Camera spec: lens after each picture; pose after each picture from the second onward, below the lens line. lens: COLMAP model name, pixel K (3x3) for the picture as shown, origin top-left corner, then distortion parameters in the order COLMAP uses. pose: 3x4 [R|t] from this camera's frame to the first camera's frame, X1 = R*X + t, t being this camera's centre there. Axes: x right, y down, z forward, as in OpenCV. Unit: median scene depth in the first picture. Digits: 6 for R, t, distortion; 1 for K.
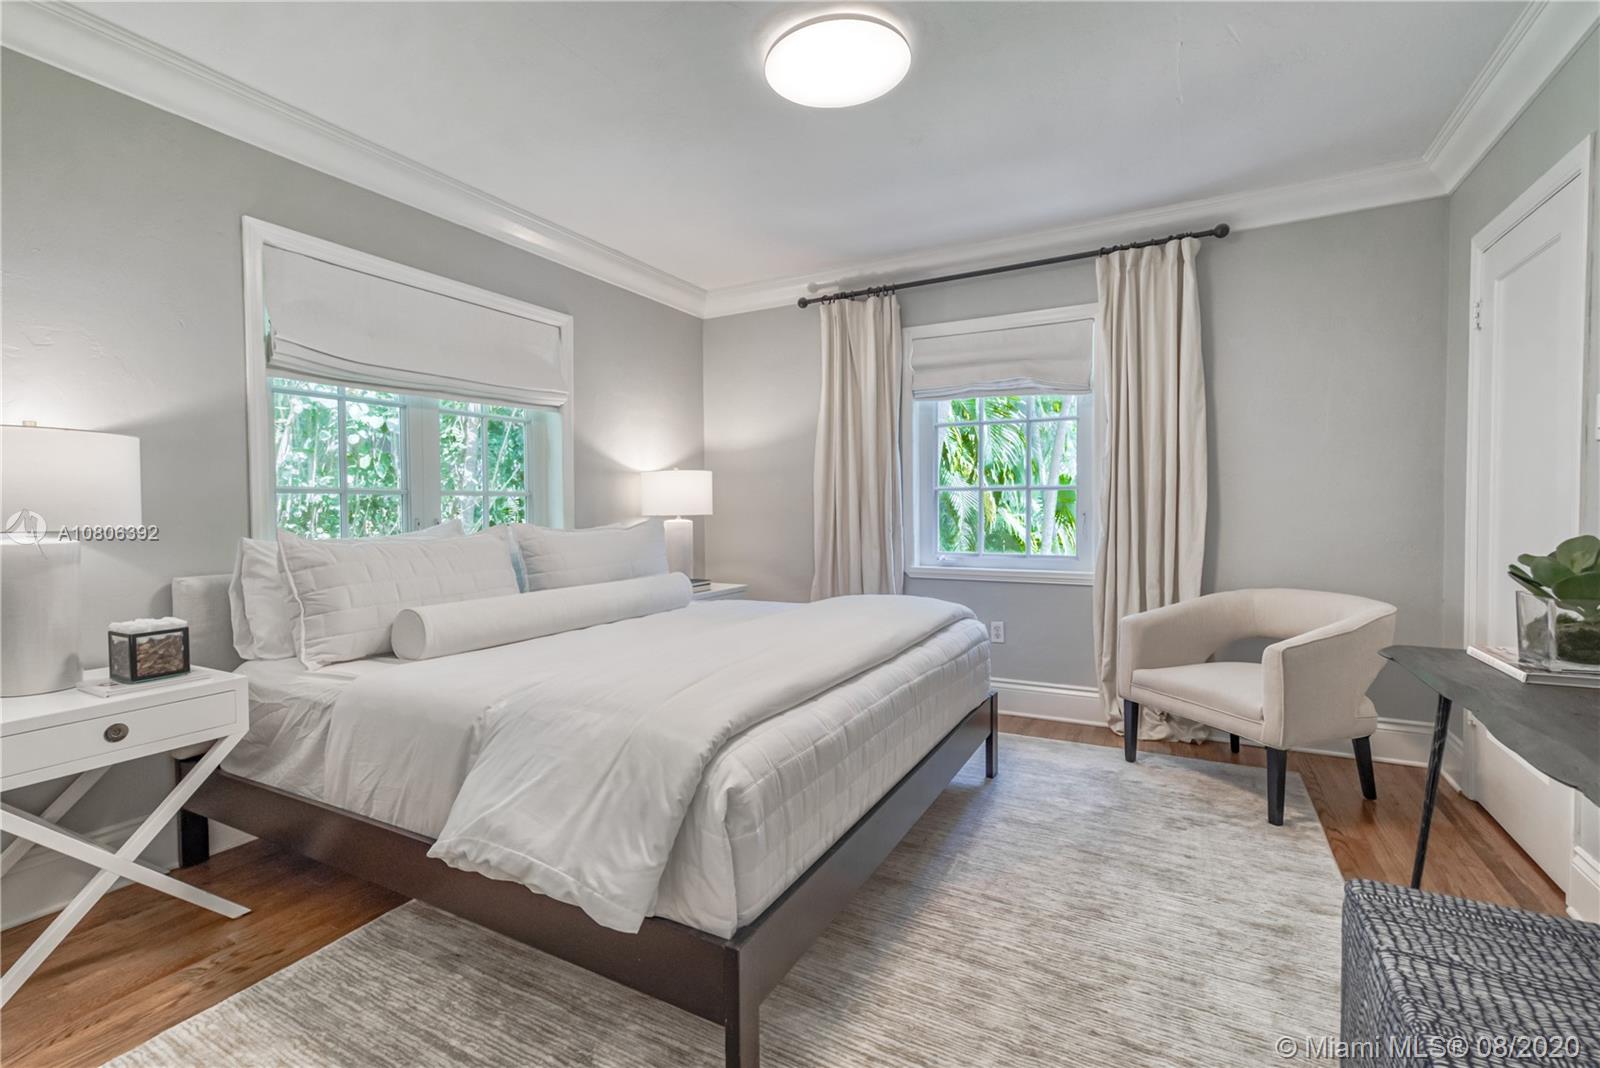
lens RADIAL K [[728.2, 0, 795.7], [0, 728.2, 524.3], [0, 0, 1]] dist [-0.014599, 0.018804]
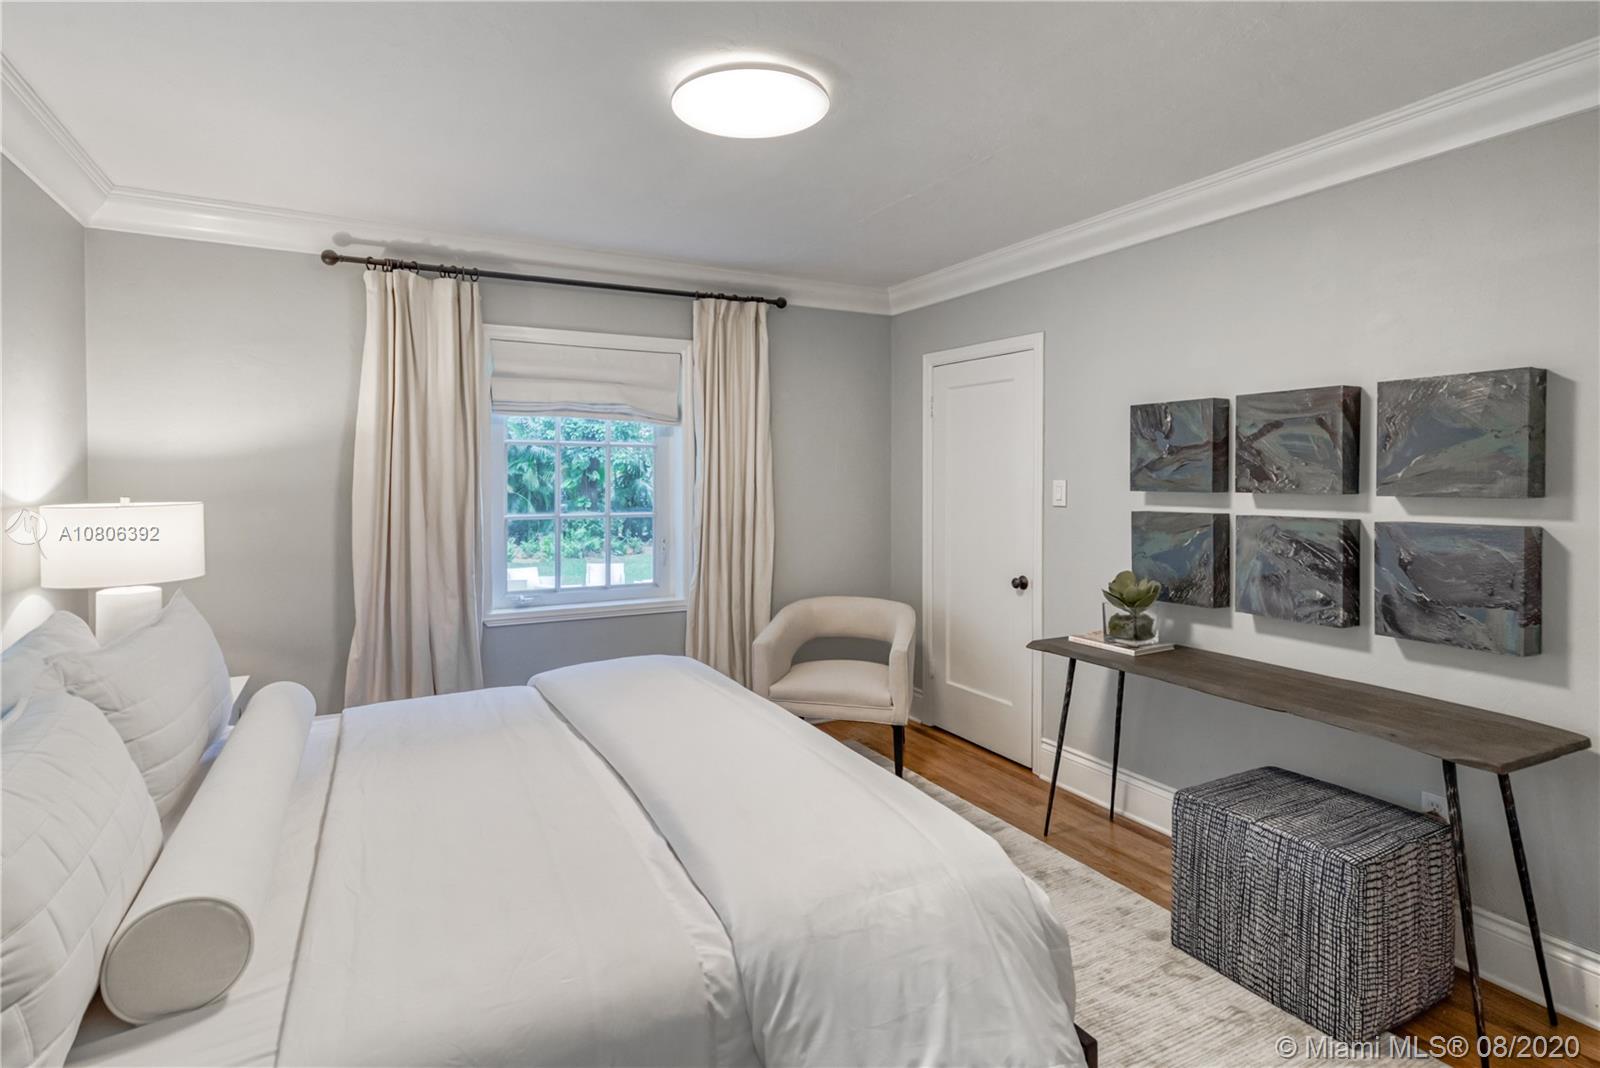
lens RADIAL K [[798.9, 0, 795.6], [0, 798.9, 487.0], [0, 0, 1]] dist [0.017339, 0.000338]
pose [[0.551016, -0.003281, 0.834489, -0.472575], [0.016126, 0.999847, -0.006717, -0.086191], [-0.834339, 0.017159, 0.550984, 0.245532]]
